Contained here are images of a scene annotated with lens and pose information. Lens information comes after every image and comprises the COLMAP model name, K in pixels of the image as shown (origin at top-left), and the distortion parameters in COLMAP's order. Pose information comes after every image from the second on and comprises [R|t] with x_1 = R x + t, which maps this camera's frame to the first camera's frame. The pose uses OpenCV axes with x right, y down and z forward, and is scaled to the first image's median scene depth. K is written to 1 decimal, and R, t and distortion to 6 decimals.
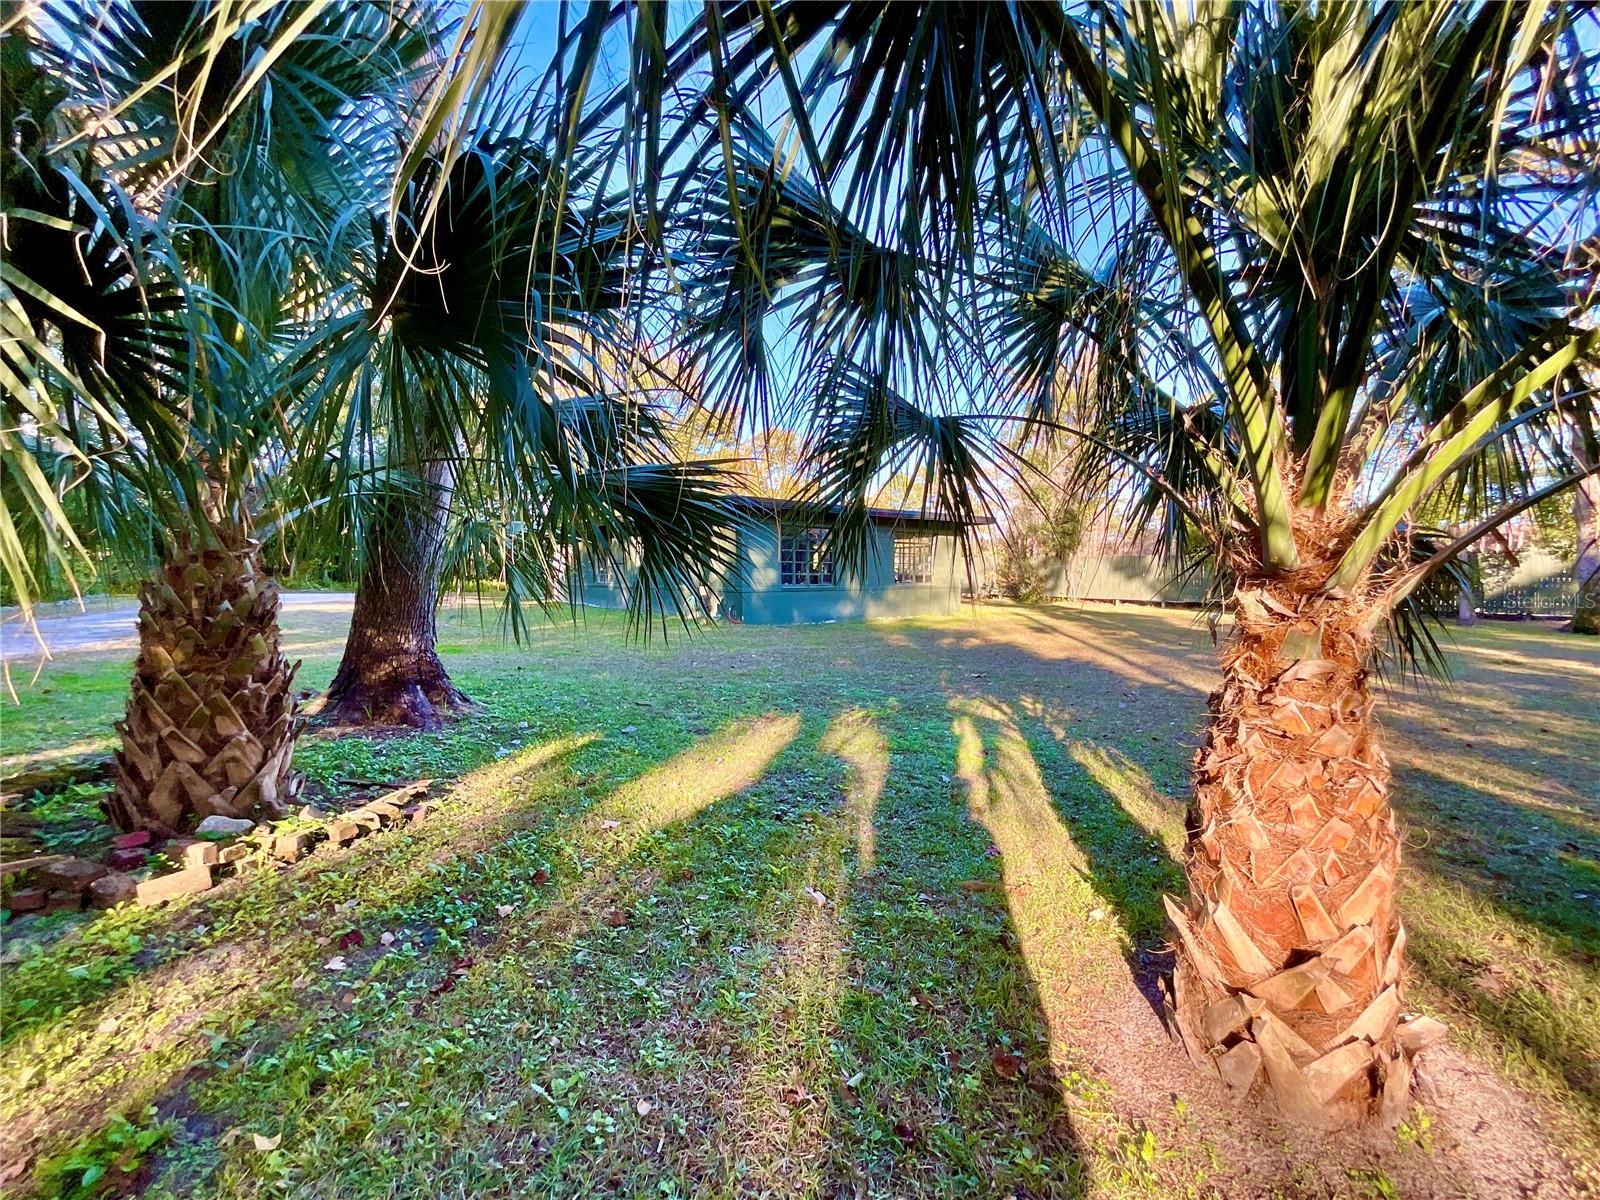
lens RADIAL K [[648.4, 0, 800.0], [0, 648.4, 600.0], [0, 0, 1]] dist [0.000151, 0.000289]
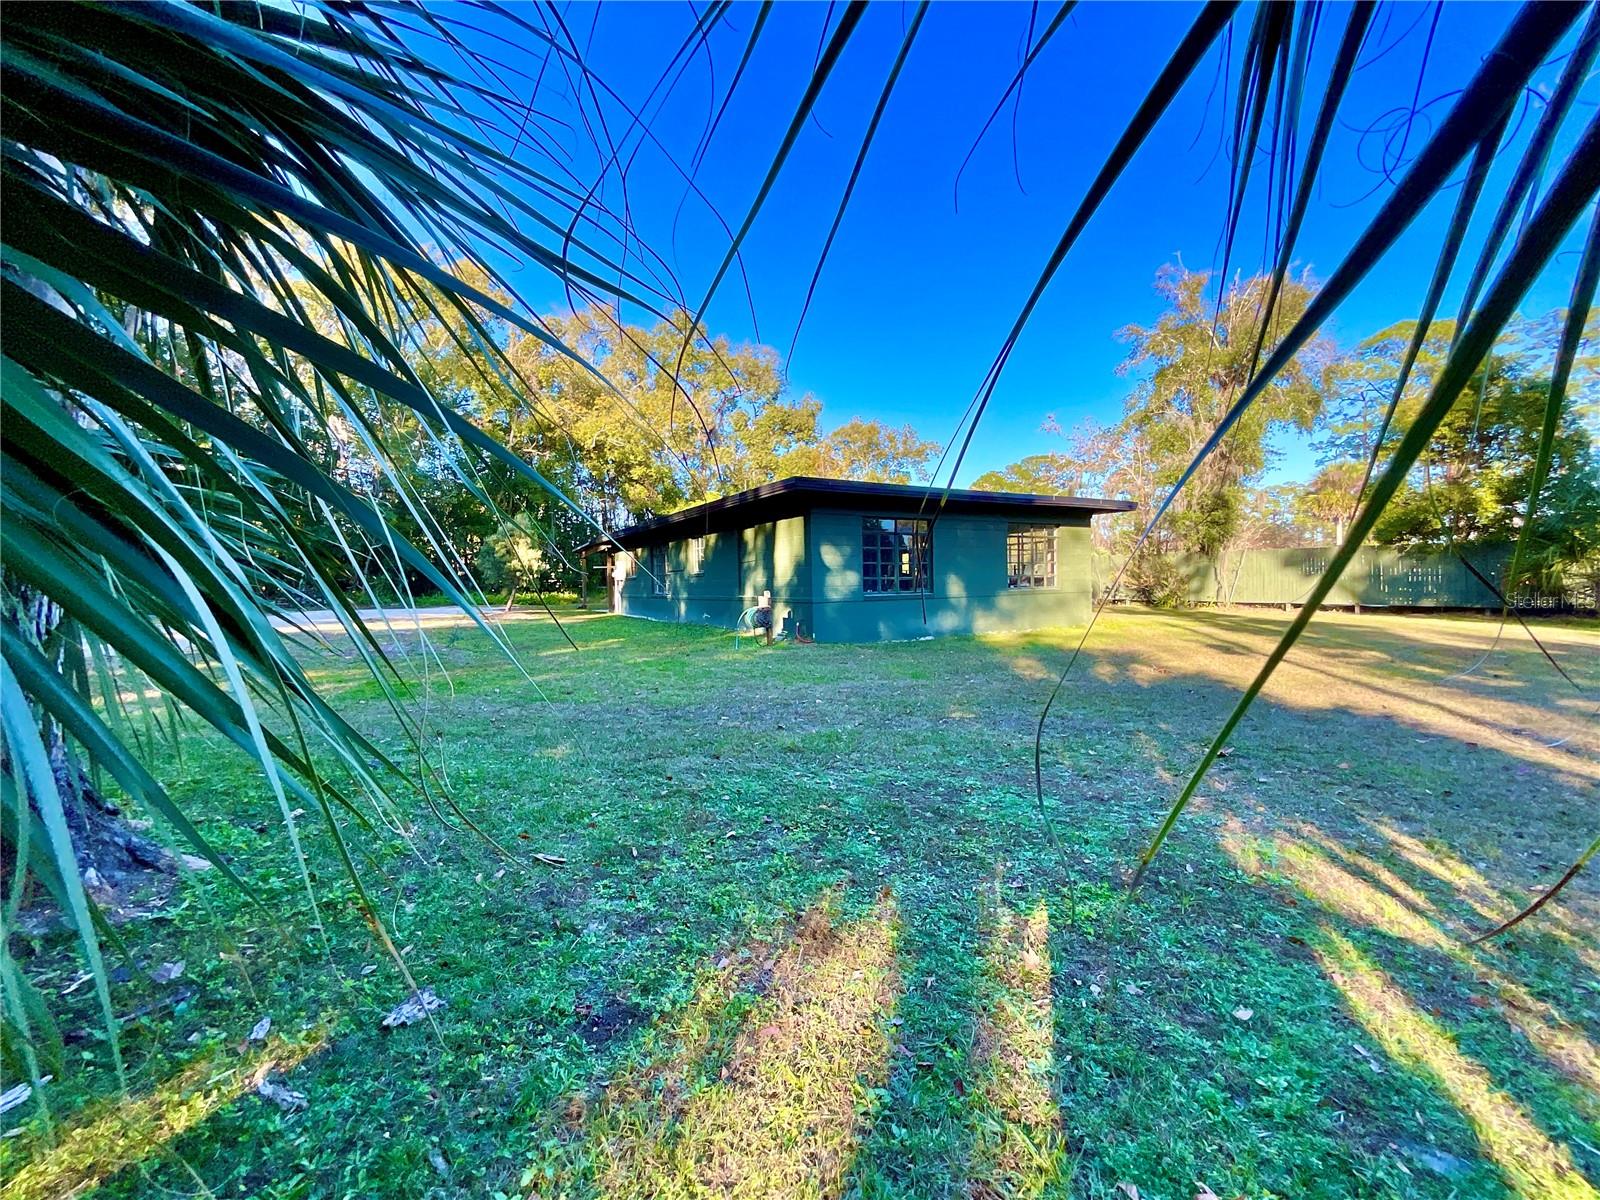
lens RADIAL K [[648.4, 0, 800.0], [0, 648.4, 600.0], [0, 0, 1]] dist [0.000151, 0.000289]
pose [[0.991129, -0.015501, -0.131999, -0.000899], [0.014028, 0.999829, -0.012084, -0.004933], [0.132164, 0.010125, 0.991176, 0.179985]]
